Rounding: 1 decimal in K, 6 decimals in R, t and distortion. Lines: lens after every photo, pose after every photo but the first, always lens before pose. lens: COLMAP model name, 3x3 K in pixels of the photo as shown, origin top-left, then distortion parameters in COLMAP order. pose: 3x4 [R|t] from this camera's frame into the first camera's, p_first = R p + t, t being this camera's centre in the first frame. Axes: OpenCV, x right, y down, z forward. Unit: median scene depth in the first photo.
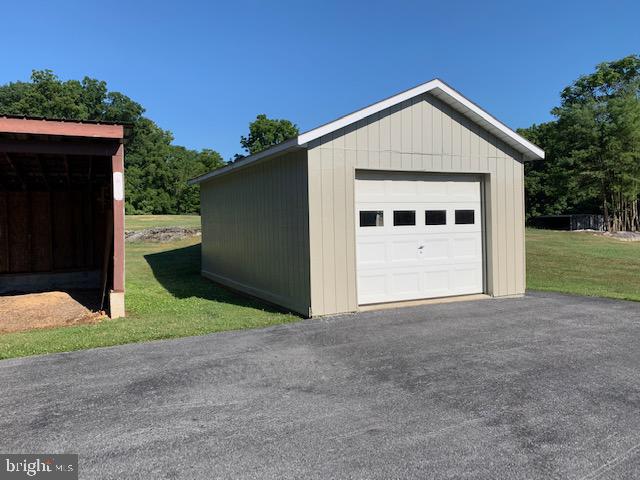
lens RADIAL K [[491.1, 0, 320.0], [0, 491.1, 240.0], [0, 0, 1]] dist [0.003219, 0.005071]
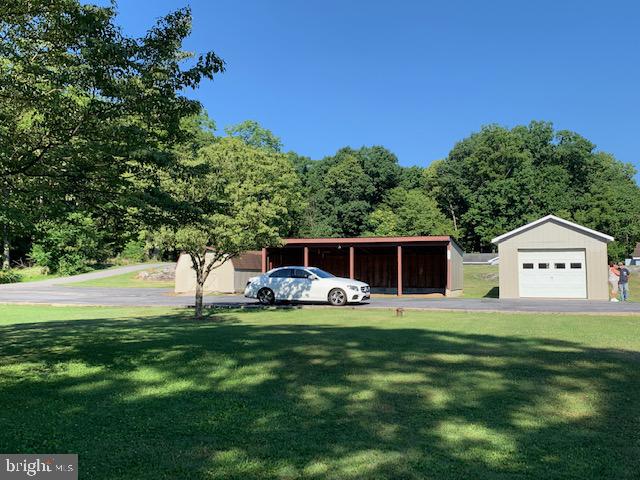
lens RADIAL K [[669.4, 0, 320.0], [0, 669.4, 240.0], [0, 0, 1]] dist [-0.002849, -0.001639]
pose [[0.706636, -0.020851, -0.707270, 1.677467], [-0.042059, 0.996561, -0.071401, 0.110626], [0.706326, 0.080202, 0.703329, -2.137347]]
